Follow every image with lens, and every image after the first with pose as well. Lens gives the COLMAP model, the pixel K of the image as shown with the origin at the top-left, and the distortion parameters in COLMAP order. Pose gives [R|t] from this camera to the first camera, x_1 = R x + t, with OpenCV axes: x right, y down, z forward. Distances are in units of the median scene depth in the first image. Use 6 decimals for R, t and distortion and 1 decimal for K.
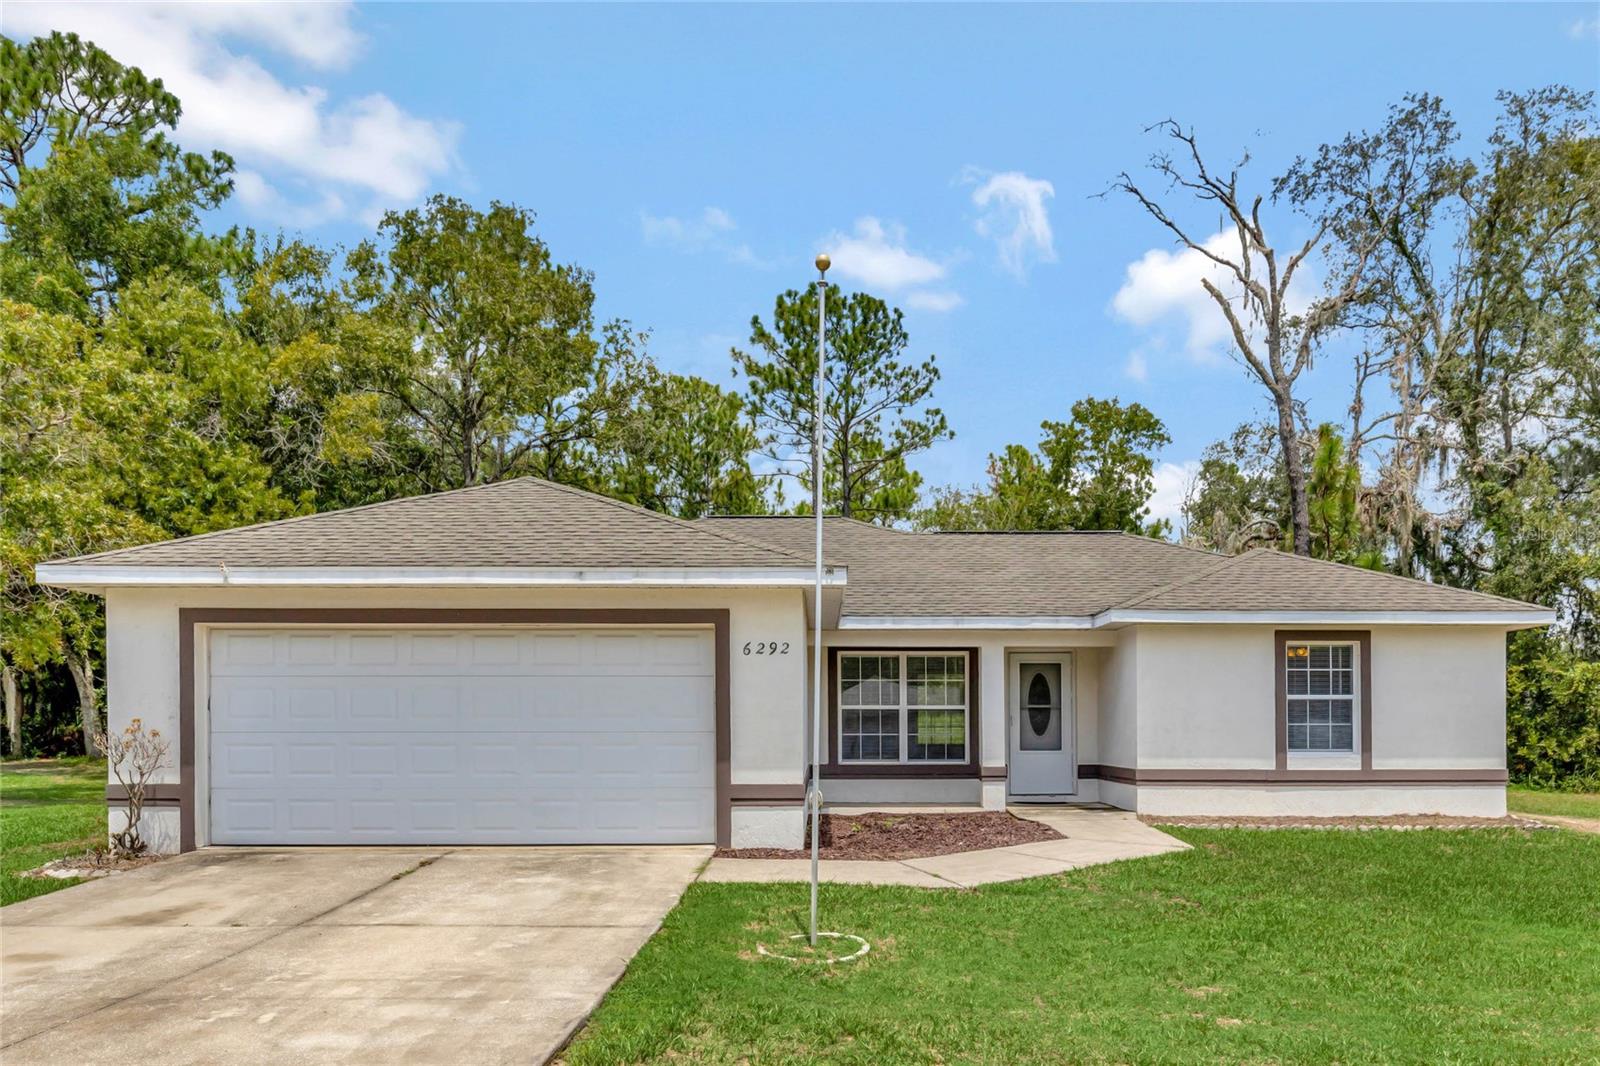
lens RADIAL K [[1127.7, 0, 800.0], [0, 1127.7, 578.2], [0, 0, 1]] dist [0.007355, -0.005064]
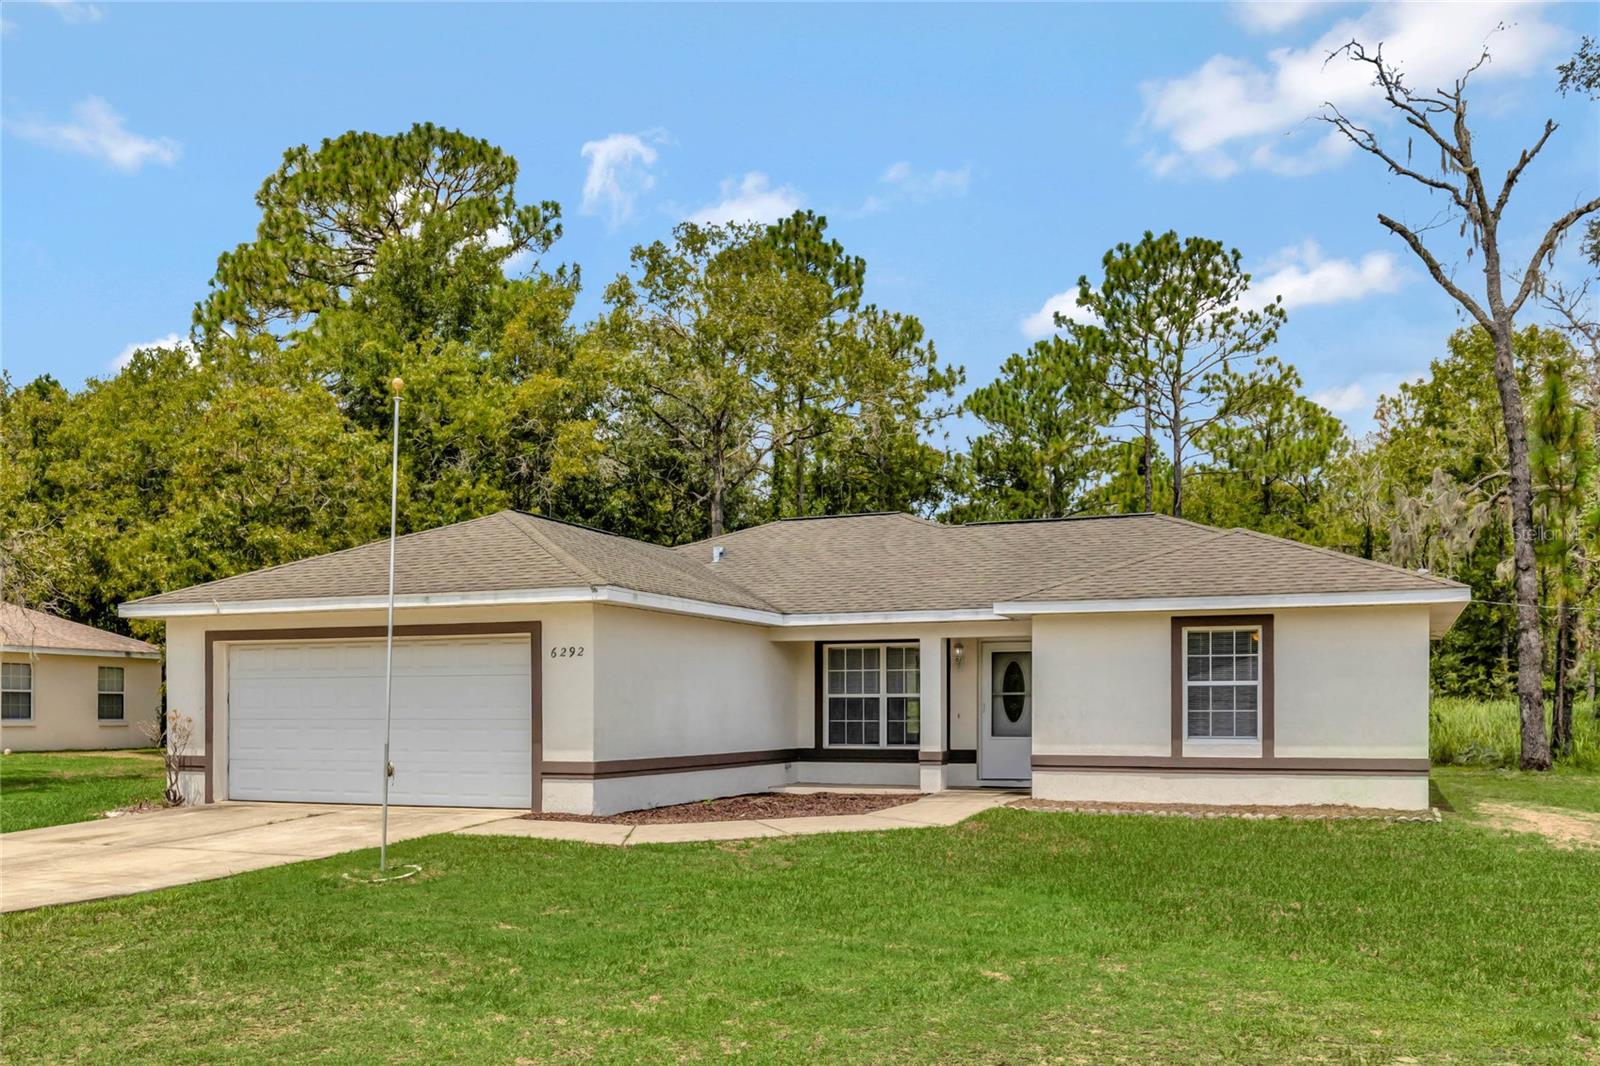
lens RADIAL K [[1188.4, 0, 800.0], [0, 1188.4, 533.0], [0, 0, 1]] dist [-0.002018, 0.002366]
pose [[0.937807, -0.053172, -0.343061, 0.477200], [0.046983, 0.998549, -0.026333, -0.015728], [0.343964, 0.008577, 0.938944, -0.101294]]
